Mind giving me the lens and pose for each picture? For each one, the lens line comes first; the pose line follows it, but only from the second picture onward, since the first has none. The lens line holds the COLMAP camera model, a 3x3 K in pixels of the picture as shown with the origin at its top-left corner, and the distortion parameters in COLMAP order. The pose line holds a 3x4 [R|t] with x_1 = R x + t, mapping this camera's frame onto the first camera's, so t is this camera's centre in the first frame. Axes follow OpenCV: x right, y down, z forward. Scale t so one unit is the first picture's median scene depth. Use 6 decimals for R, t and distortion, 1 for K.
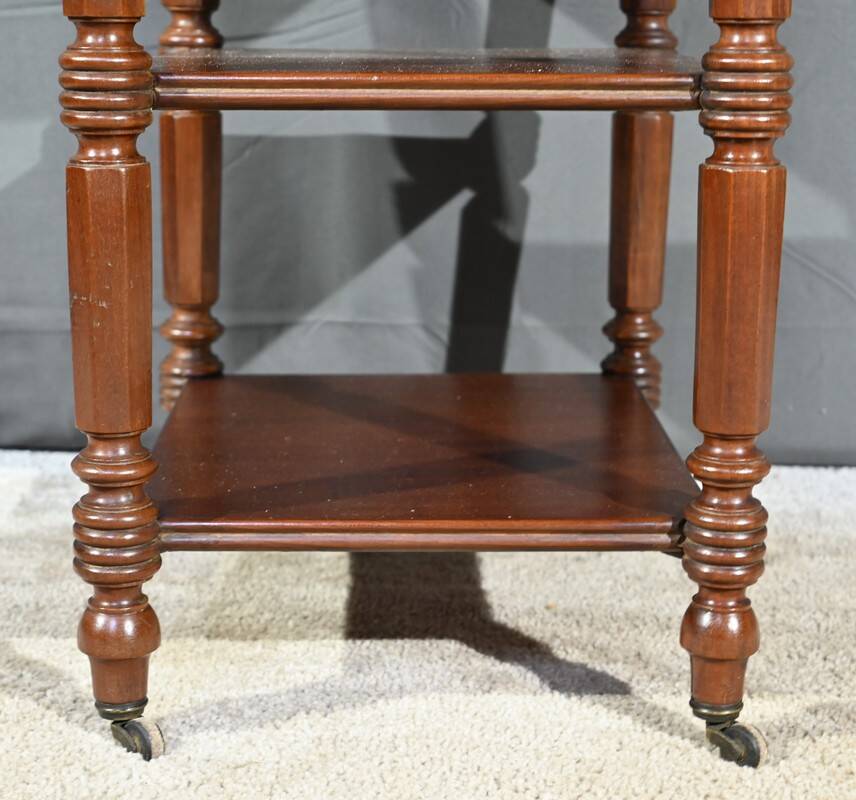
lens RADIAL K [[1767.7, 0, 428.3], [0, 1767.7, 401.5], [0, 0, 1]] dist [0.031823, 0.000000]
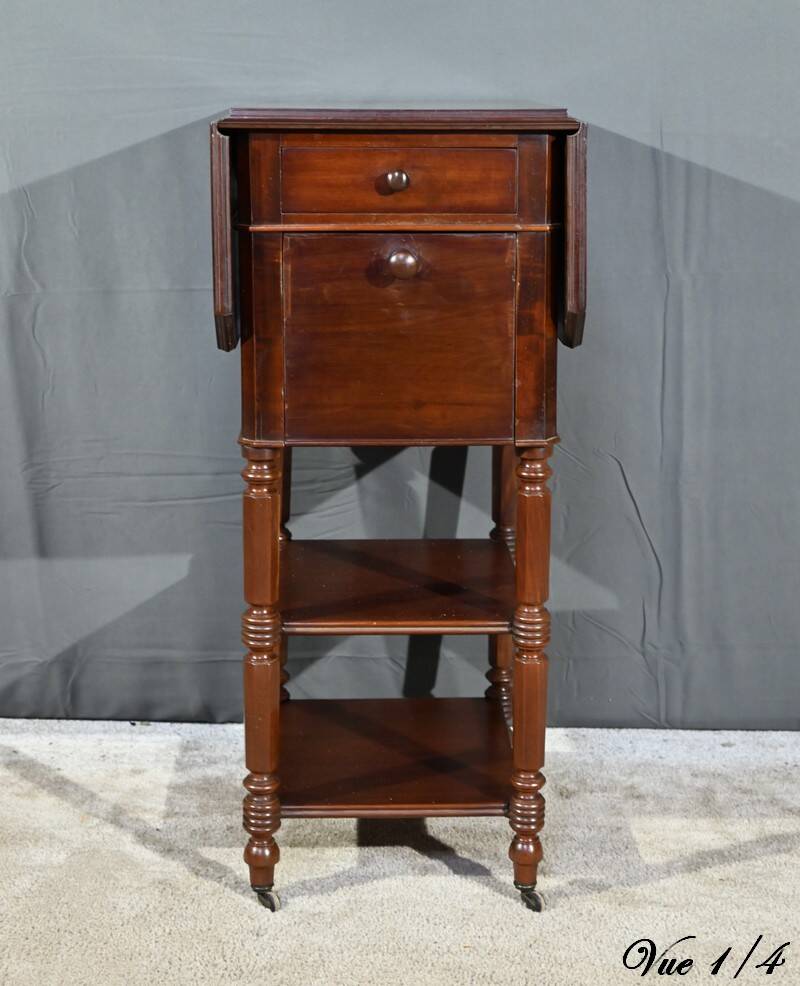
lens RADIAL K [[1976.5, 0, 393.2], [0, 1976.5, 452.5], [0, 0, 1]] dist [0.047429, 0.000000]
pose [[0.999915, -0.005748, 0.011715, -0.032447], [0.005522, 0.999801, 0.019187, -0.431231], [-0.011823, -0.019120, 0.999747, -1.527586]]
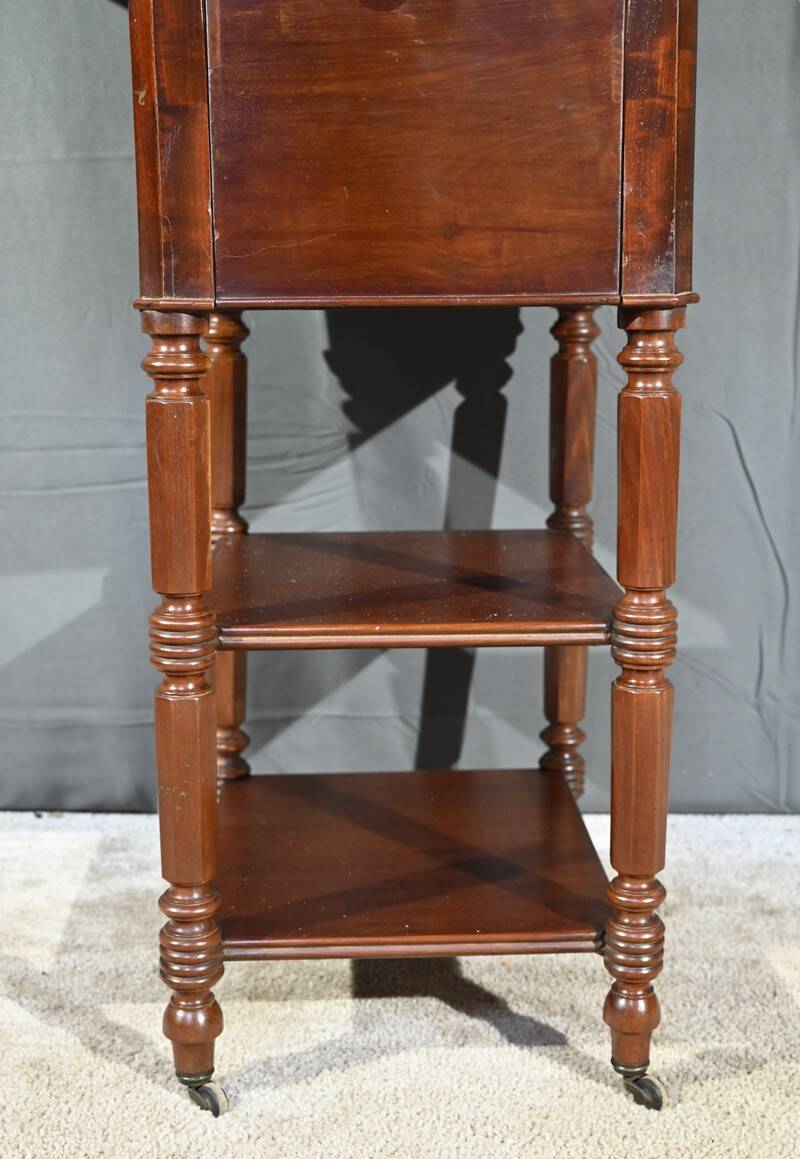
lens RADIAL K [[1591.5, 0, 419.6], [0, 1591.5, 591.3], [0, 0, 1]] dist [0.037404, 0.000000]
pose [[0.999394, -0.016135, 0.030853, -0.032927], [0.015897, 0.999842, 0.007926, -0.206298], [-0.030976, -0.007430, 0.999493, -0.230216]]
